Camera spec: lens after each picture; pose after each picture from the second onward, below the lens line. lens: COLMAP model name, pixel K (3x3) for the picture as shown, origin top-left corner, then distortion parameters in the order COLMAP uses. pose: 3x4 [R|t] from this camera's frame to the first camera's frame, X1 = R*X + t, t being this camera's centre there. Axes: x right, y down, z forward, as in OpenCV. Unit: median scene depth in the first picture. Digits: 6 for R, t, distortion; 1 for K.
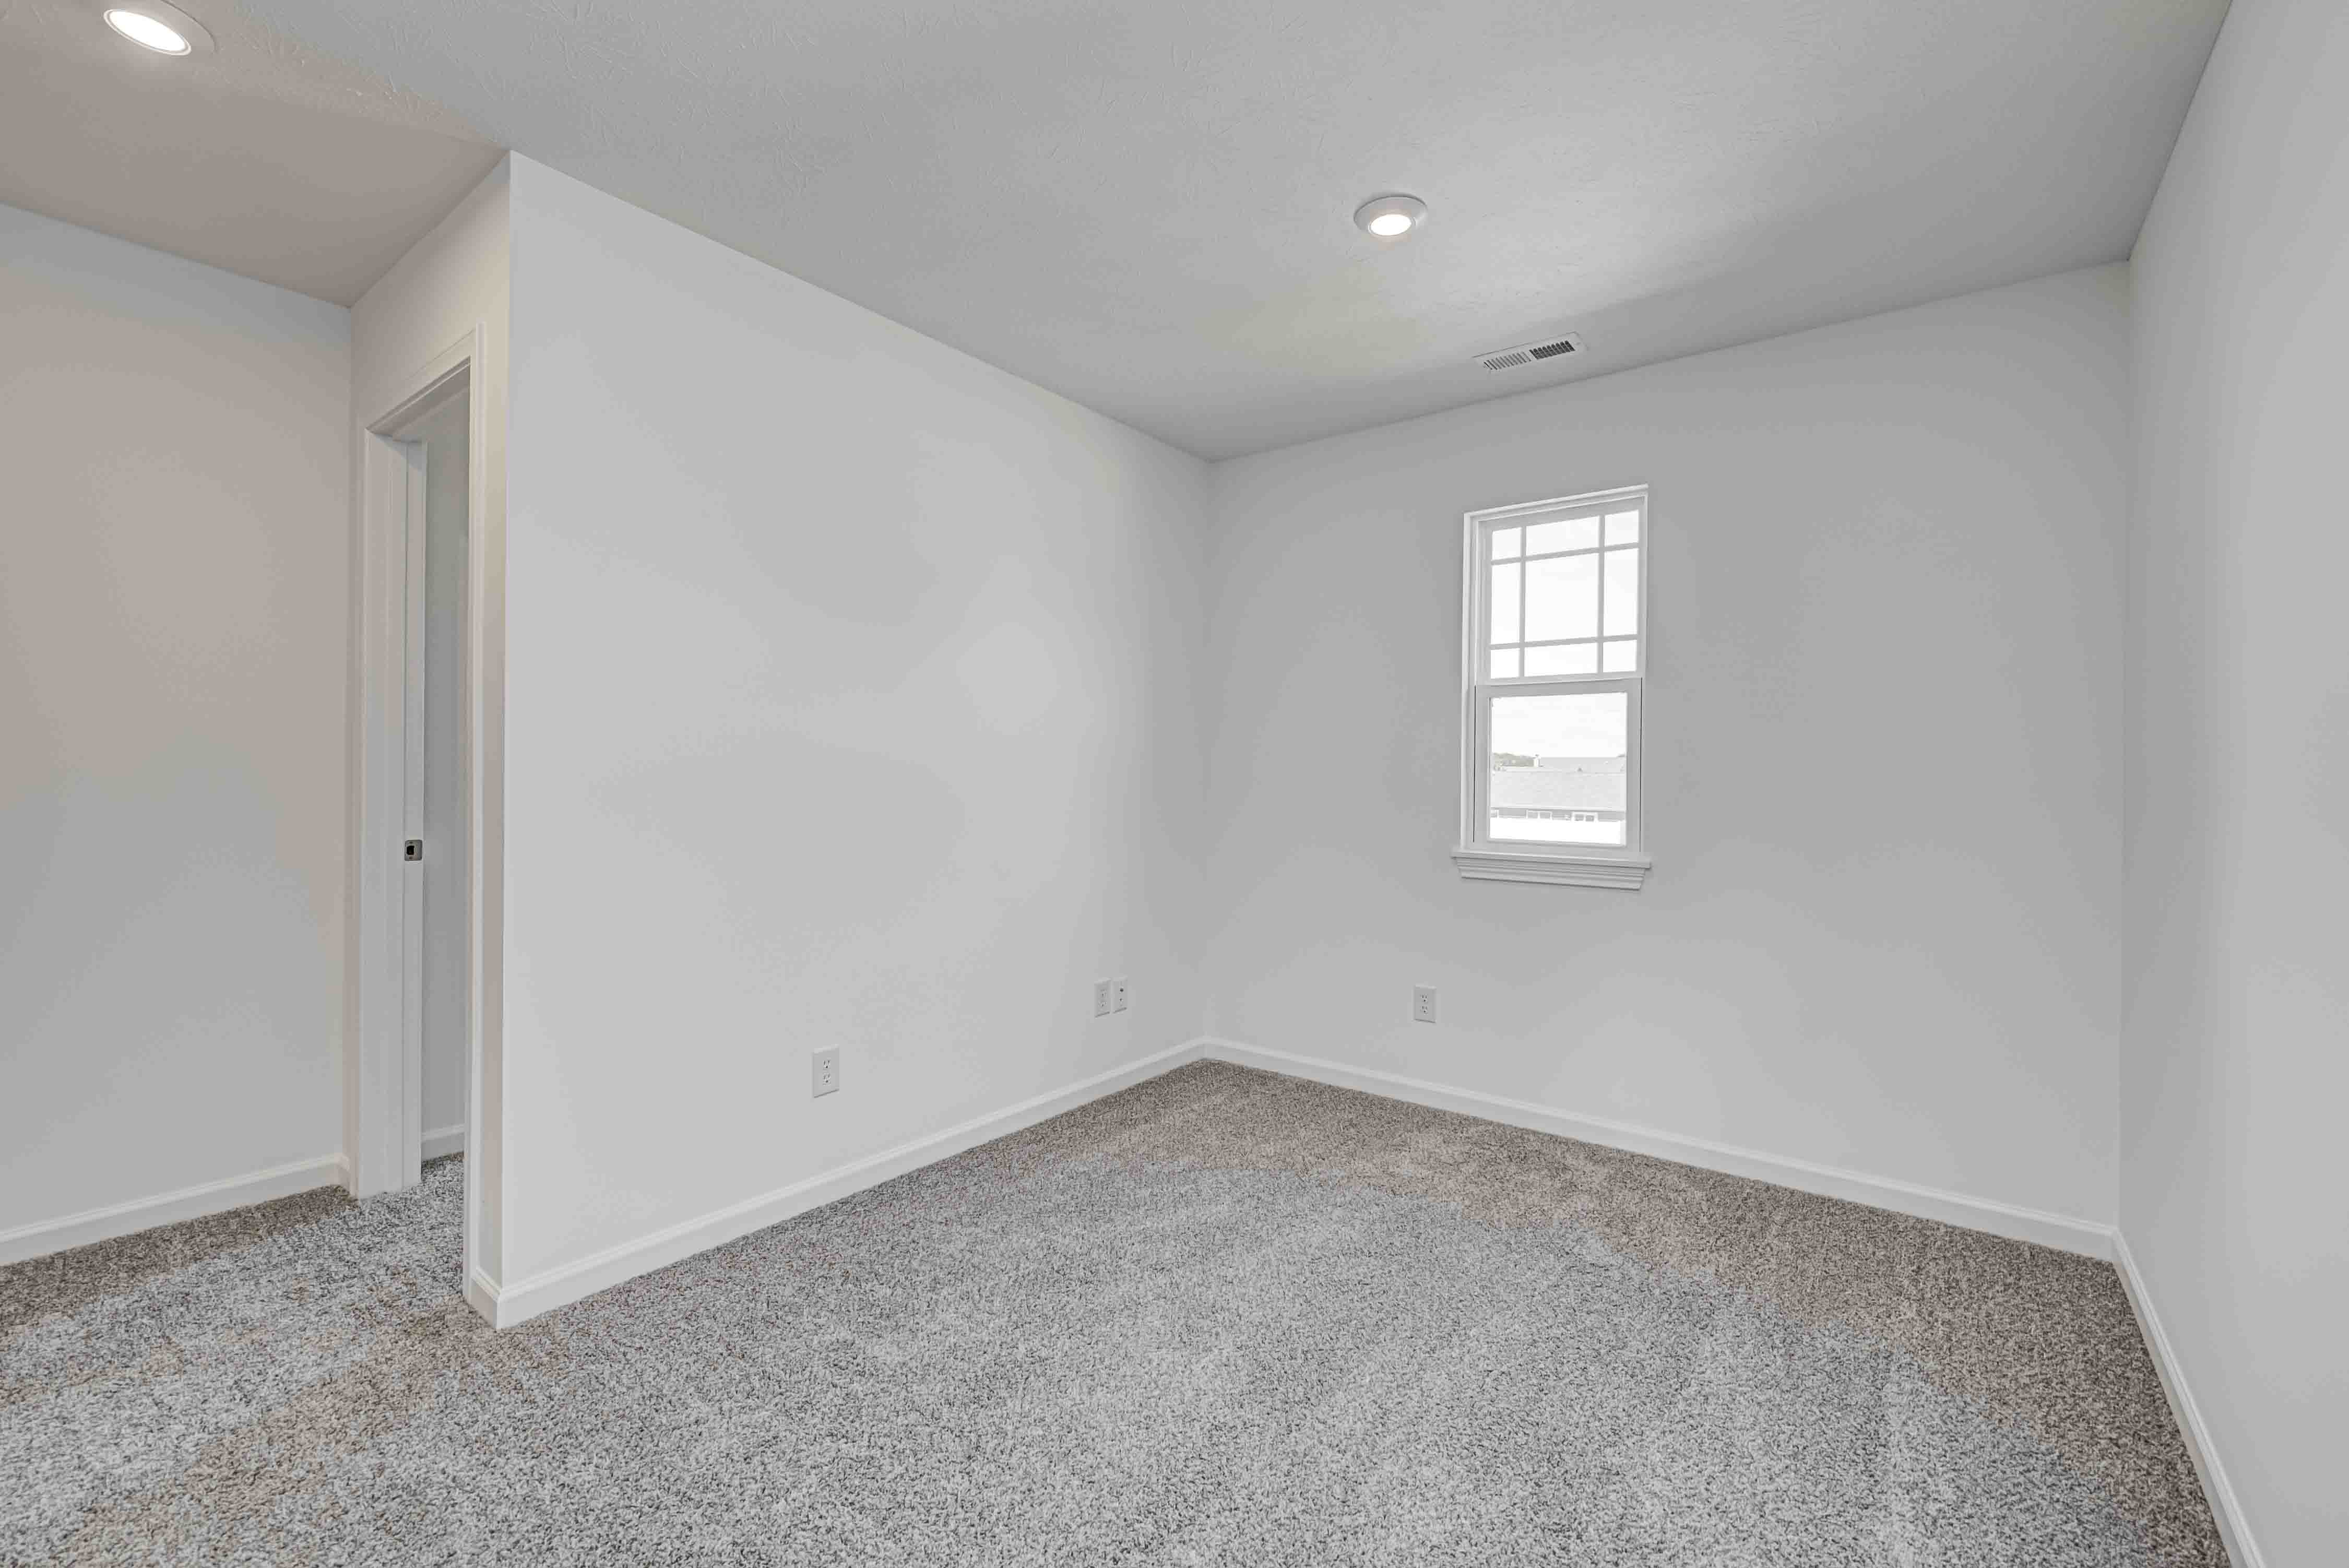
lens RADIAL K [[971.9, 0, 1174.0], [0, 971.9, 773.7], [0, 0, 1]] dist [-0.005245, 0.000205]
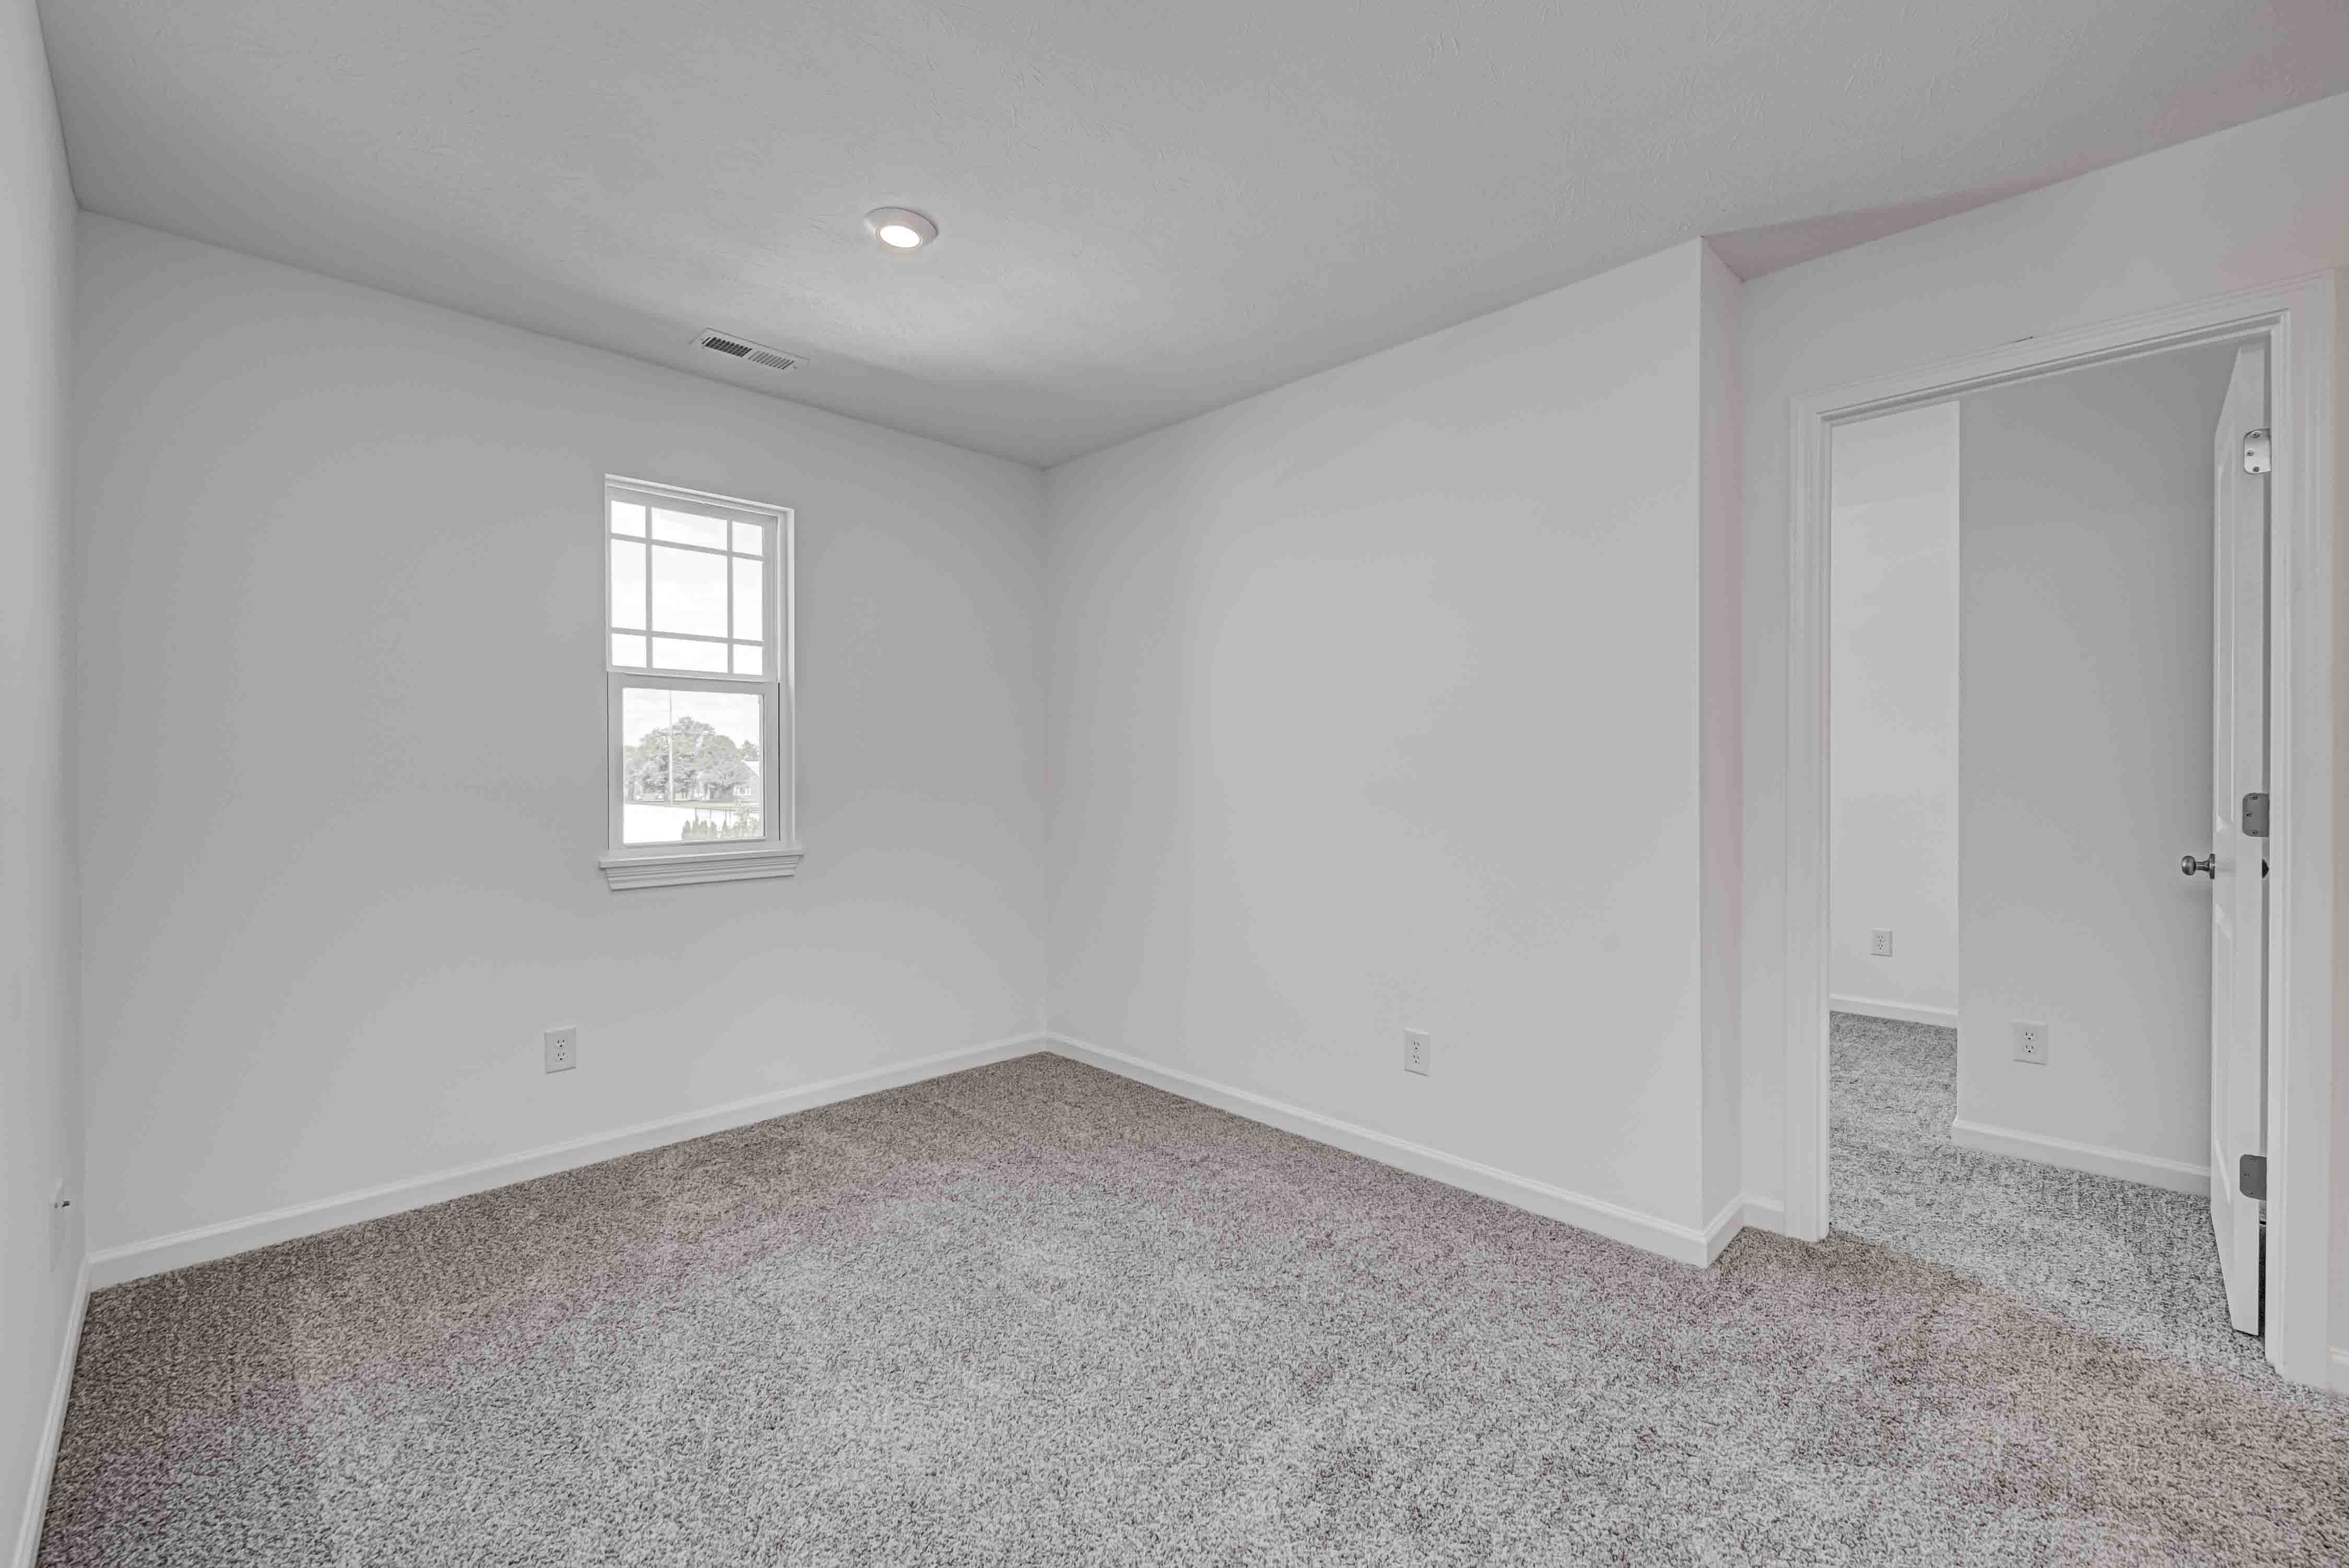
lens RADIAL K [[971.9, 0, 1171.8], [0, 971.9, 778.0], [0, 0, 1]] dist [-0.005245, 0.000205]
pose [[0.136197, -0.017813, 0.990522, -0.523166], [0.005186, 0.999837, 0.017267, -0.007746], [-0.990668, 0.002785, 0.136268, 0.395929]]
